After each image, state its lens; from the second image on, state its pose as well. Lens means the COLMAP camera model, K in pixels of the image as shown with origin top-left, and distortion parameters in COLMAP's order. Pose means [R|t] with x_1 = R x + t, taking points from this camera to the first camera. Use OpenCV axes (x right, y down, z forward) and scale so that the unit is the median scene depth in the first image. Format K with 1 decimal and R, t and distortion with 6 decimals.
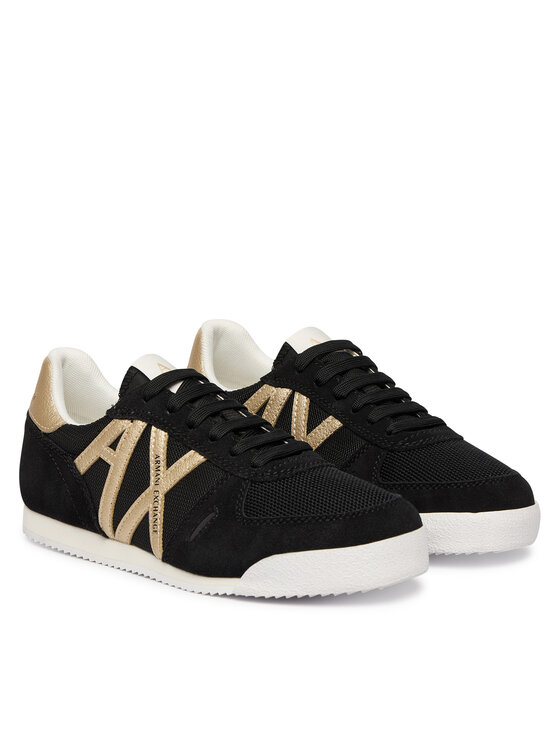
lens RADIAL K [[1765.4, 0, 280.0], [0, 1765.4, 373.0], [0, 0, 1]] dist [-0.866400, 0.004197]
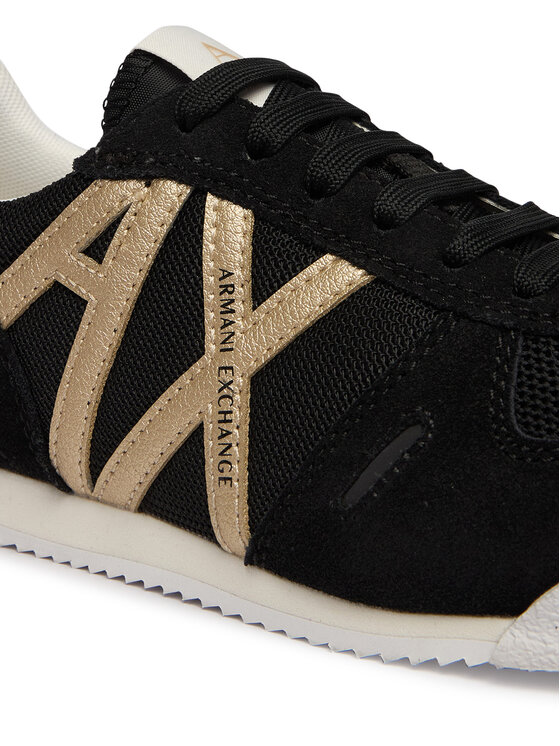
lens RADIAL K [[1669.2, 0, 280.0], [0, 1669.2, 373.0], [0, 0, 1]] dist [-0.238407, -0.106228]
pose [[0.992258, -0.007694, 0.123957, -0.101898], [-0.000154, 0.998002, 0.063182, 0.046090], [-0.124195, -0.062712, 0.990274, 0.647965]]
